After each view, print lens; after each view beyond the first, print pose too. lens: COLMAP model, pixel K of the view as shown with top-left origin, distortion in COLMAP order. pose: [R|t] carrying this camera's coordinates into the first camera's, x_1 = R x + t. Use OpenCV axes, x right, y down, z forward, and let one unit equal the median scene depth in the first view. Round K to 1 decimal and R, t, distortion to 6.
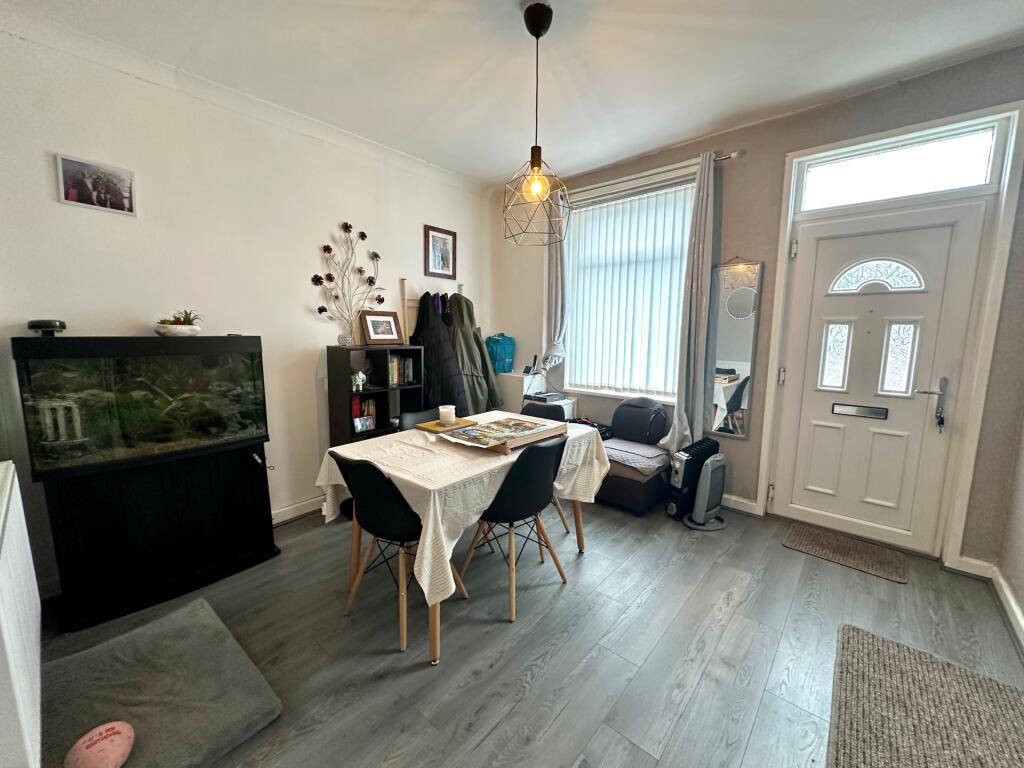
lens RADIAL K [[408.6, 0, 513.4], [0, 408.6, 383.2], [0, 0, 1]] dist [-0.001115, -0.000255]
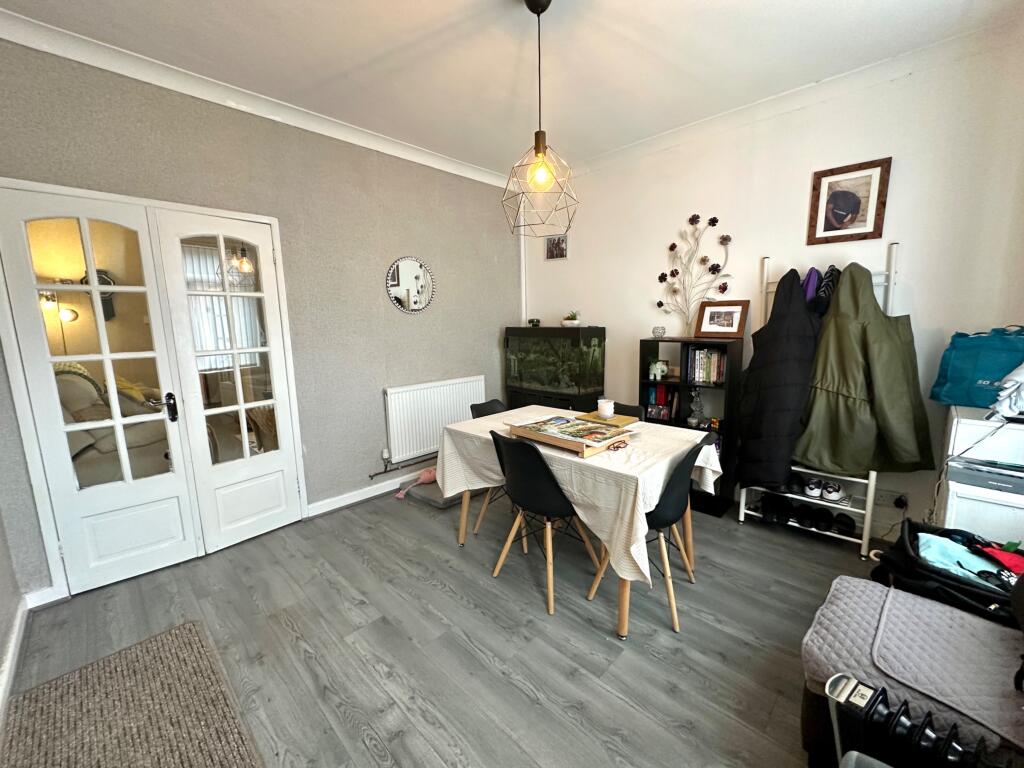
lens RADIAL K [[408.6, 0, 510.1], [0, 408.6, 385.0], [0, 0, 1]] dist [-0.001115, -0.000255]
pose [[-0.049563, 0.151660, -0.987189, 0.677709], [-0.116848, 0.980736, 0.156535, -0.089523], [0.991912, 0.123109, -0.030888, 0.648304]]
